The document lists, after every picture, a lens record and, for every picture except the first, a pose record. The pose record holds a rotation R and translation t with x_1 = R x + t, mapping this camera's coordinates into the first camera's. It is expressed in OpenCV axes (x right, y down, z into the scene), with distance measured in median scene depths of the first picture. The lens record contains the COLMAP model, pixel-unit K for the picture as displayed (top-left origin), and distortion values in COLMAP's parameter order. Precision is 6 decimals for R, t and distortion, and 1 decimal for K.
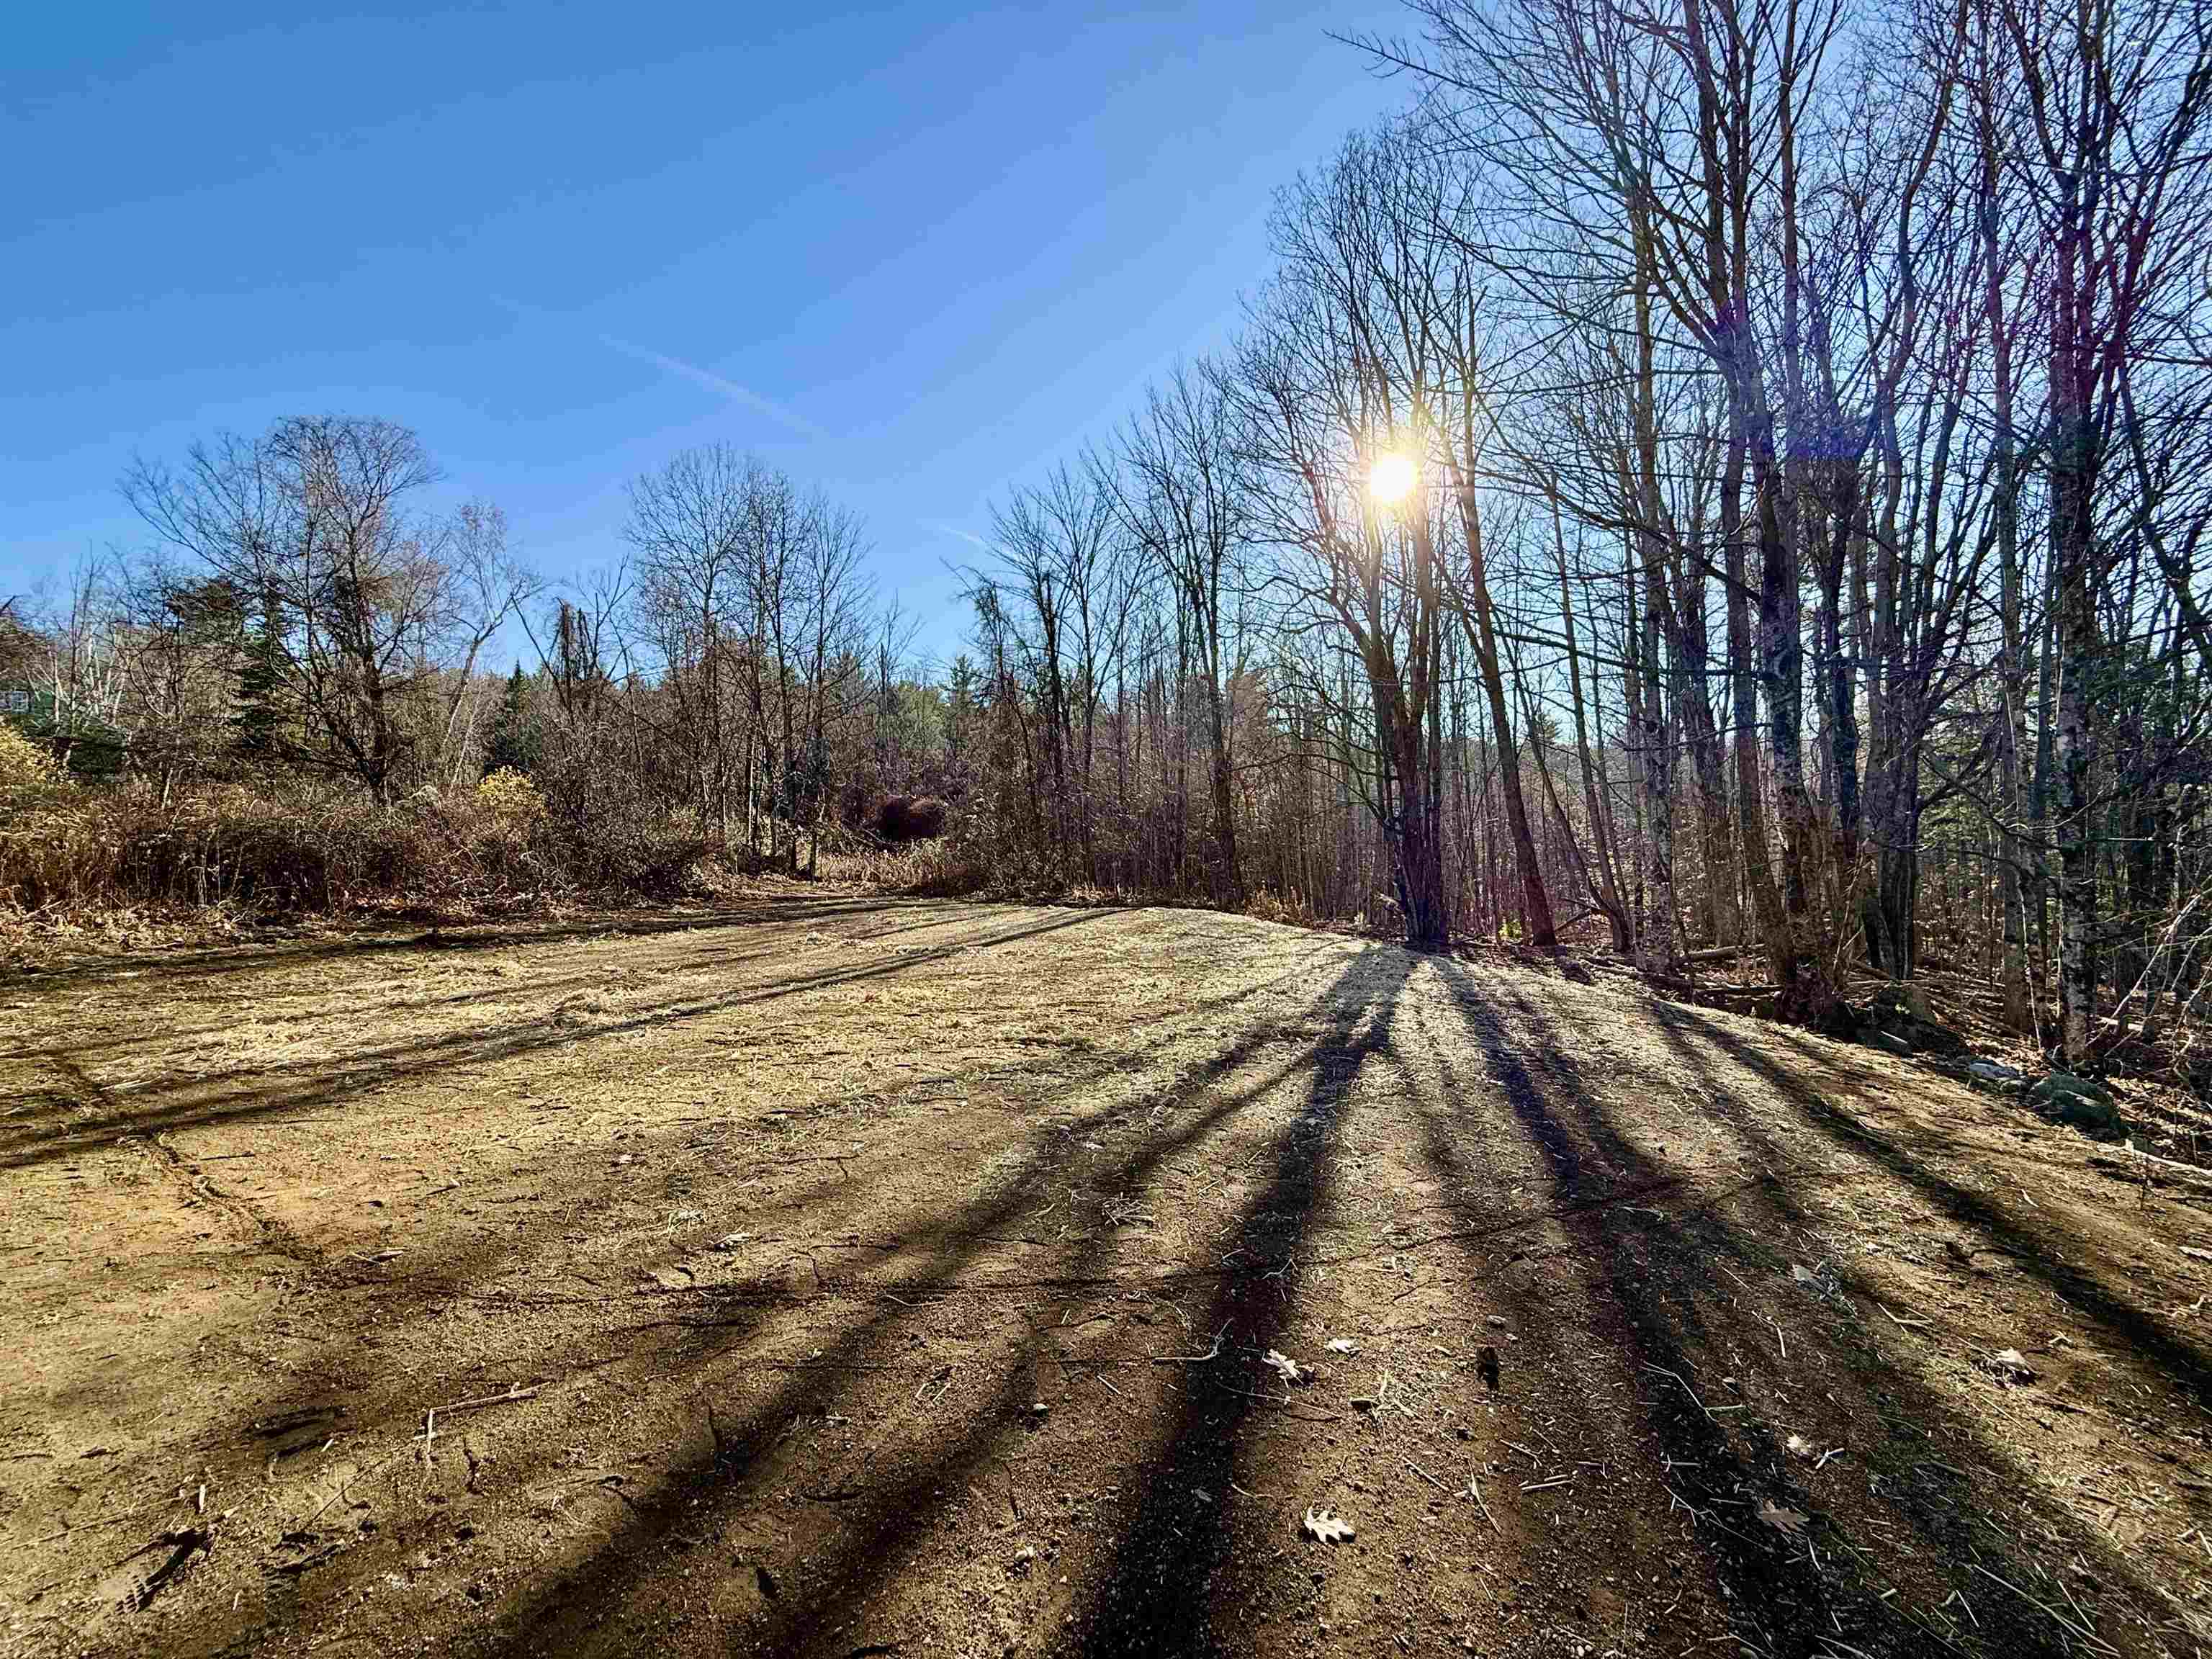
lens RADIAL K [[869.2, 0, 1106.0], [0, 869.2, 829.5], [0, 0, 1]] dist [0.001591, 0.000261]
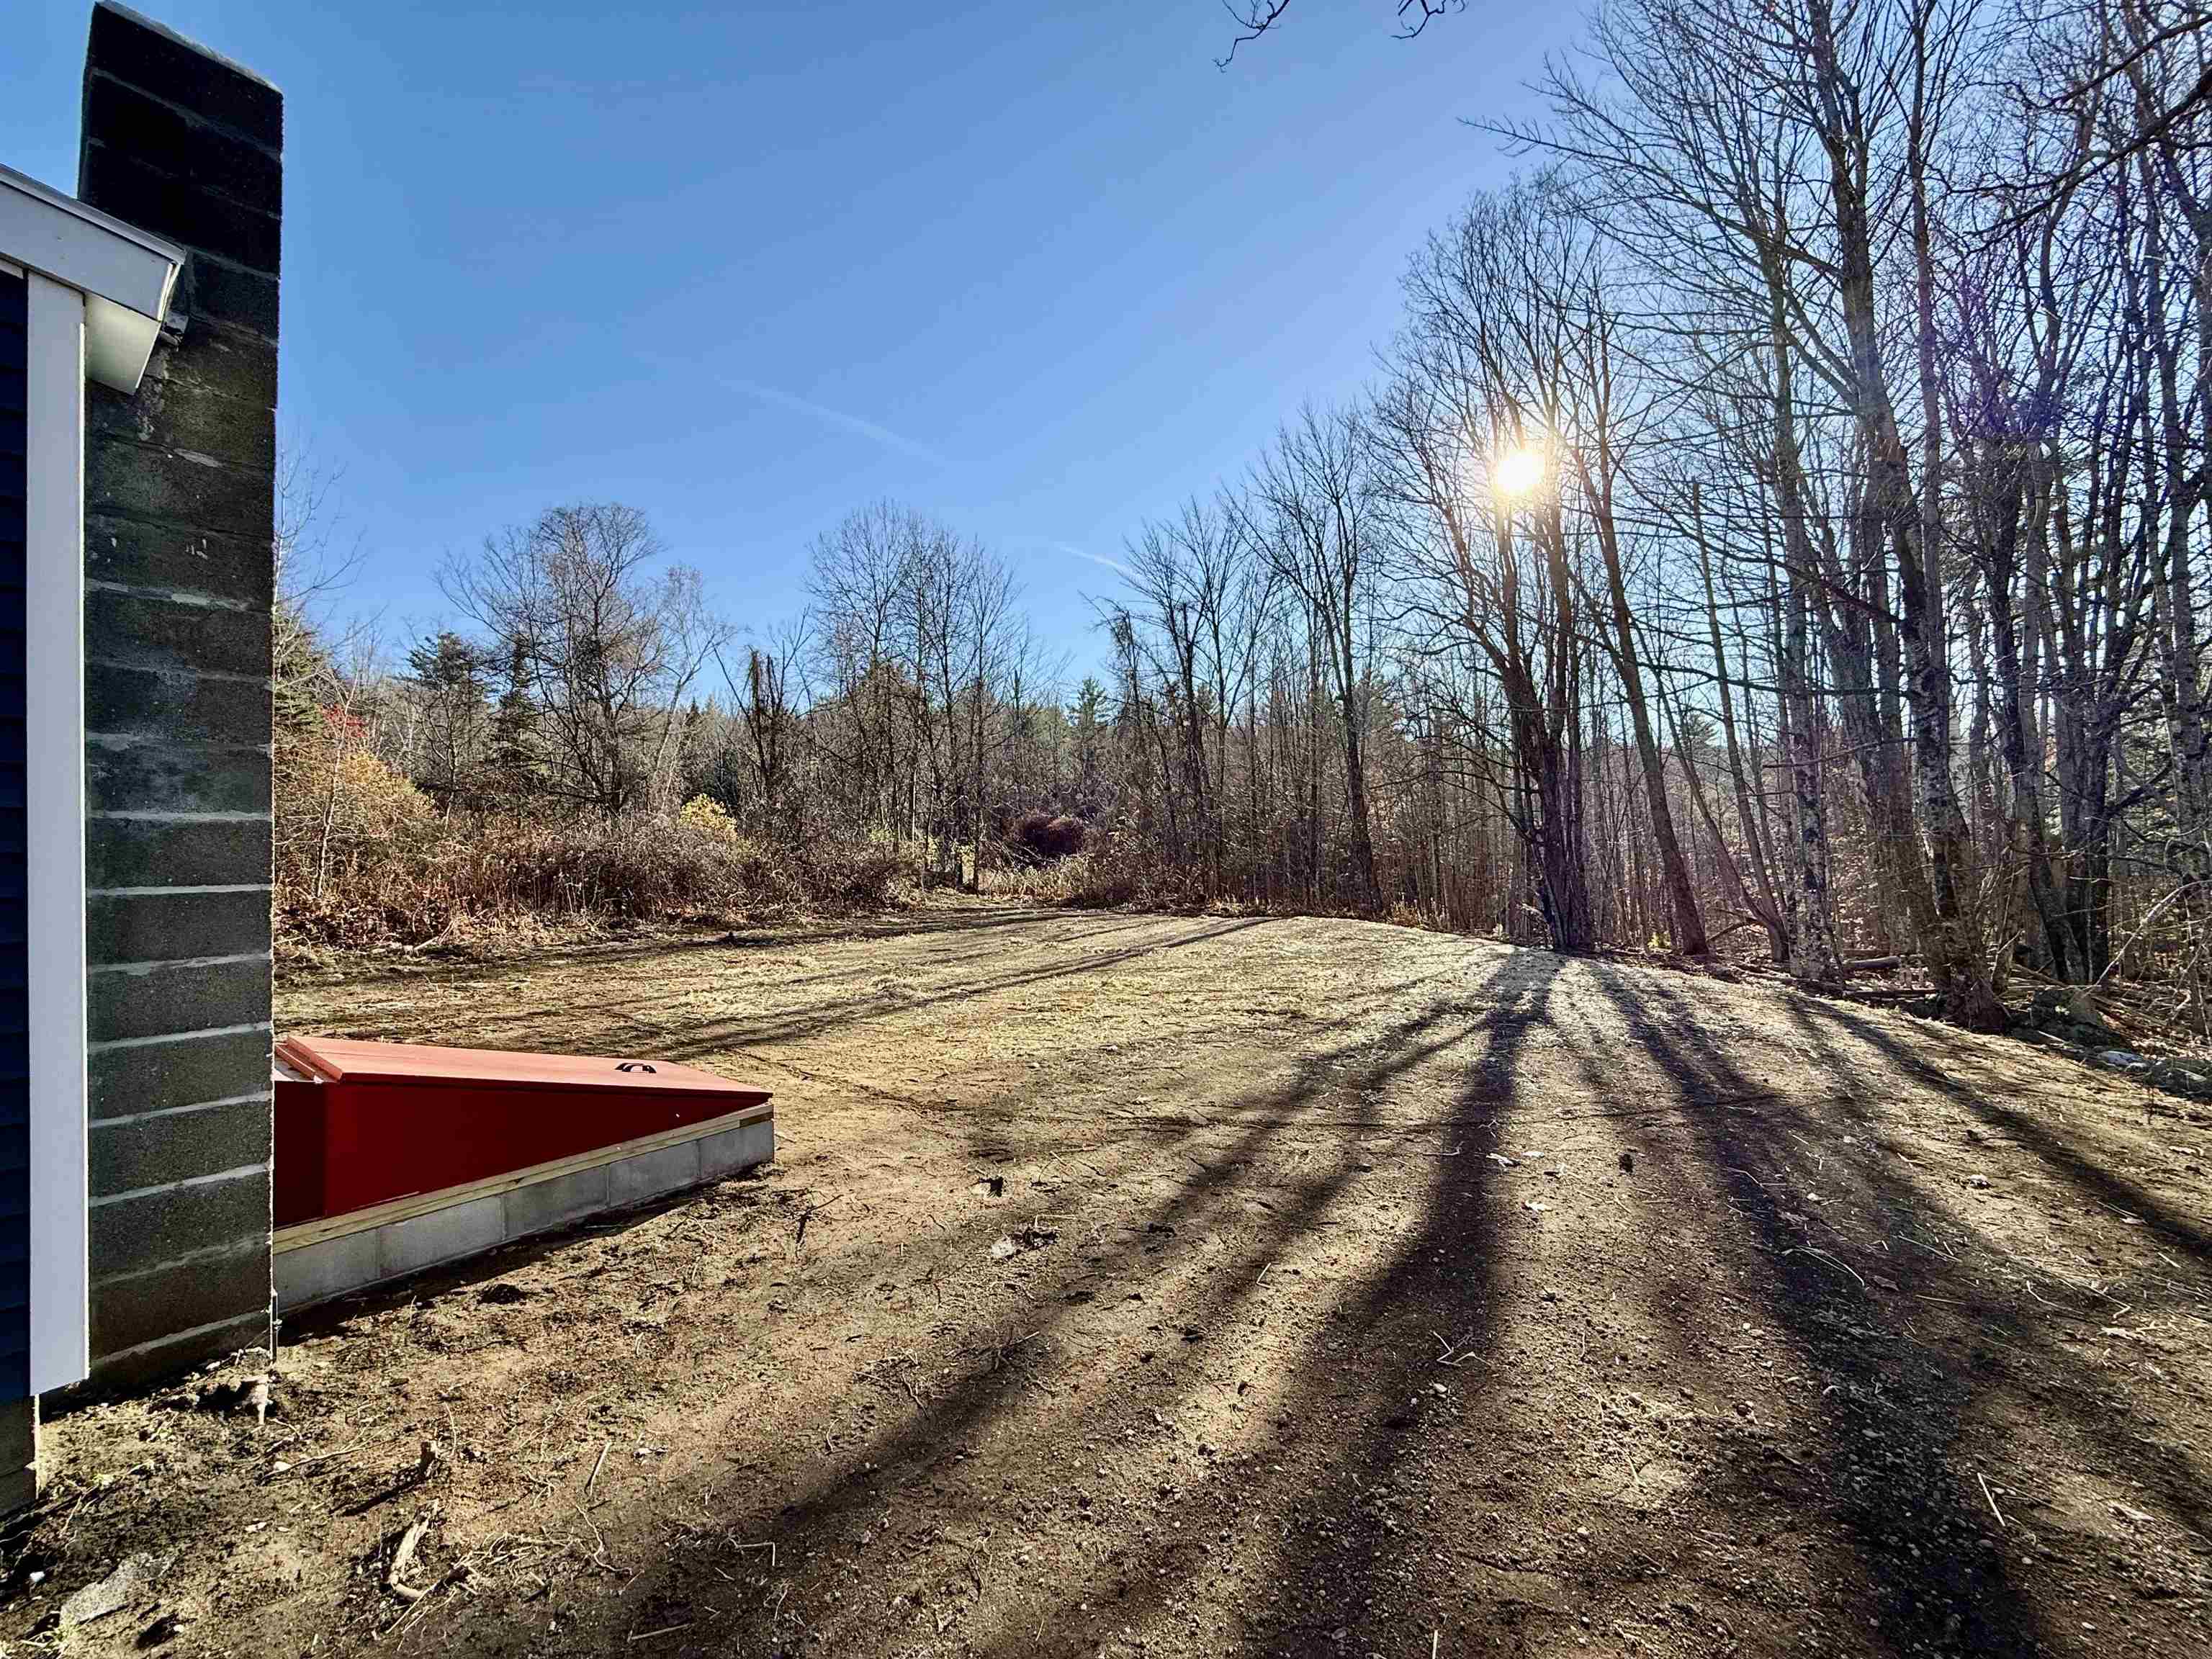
lens RADIAL K [[869.2, 0, 1106.0], [0, 869.2, 829.5], [0, 0, 1]] dist [0.001591, 0.000261]
pose [[0.991026, -0.014461, -0.132884, -0.052804], [0.012276, 0.999776, -0.017243, -0.003658], [0.133104, 0.015457, 0.990982, -0.131279]]
